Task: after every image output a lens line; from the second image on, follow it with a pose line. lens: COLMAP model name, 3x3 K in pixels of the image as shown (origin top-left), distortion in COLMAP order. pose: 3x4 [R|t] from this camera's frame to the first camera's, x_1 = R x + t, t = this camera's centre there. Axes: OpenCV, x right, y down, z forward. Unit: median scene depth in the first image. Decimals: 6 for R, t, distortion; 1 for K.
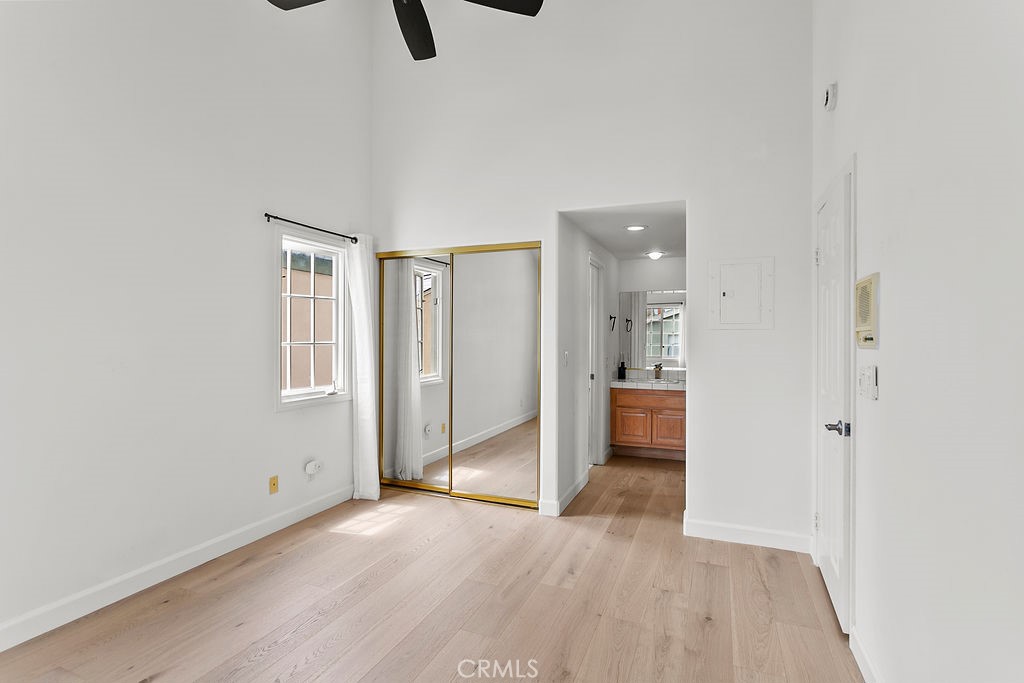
lens RADIAL K [[511.3, 0, 506.7], [0, 511.3, 336.3], [0, 0, 1]] dist [-0.000057, -0.000192]
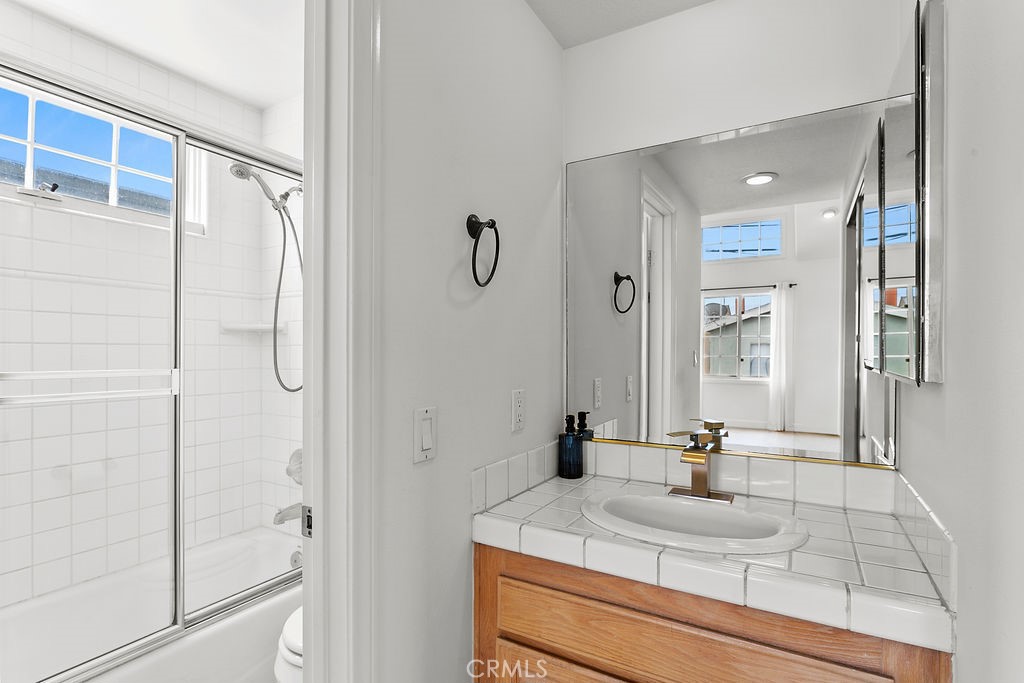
lens RADIAL K [[511.3, 0, 509.2], [0, 511.3, 346.6], [0, 0, 1]] dist [-0.000057, -0.000192]
pose [[0.990670, -0.007786, -0.136059, 0.118068], [0.006691, 0.999941, -0.008505, 0.008423], [0.136117, 0.007515, 0.990664, 0.372660]]
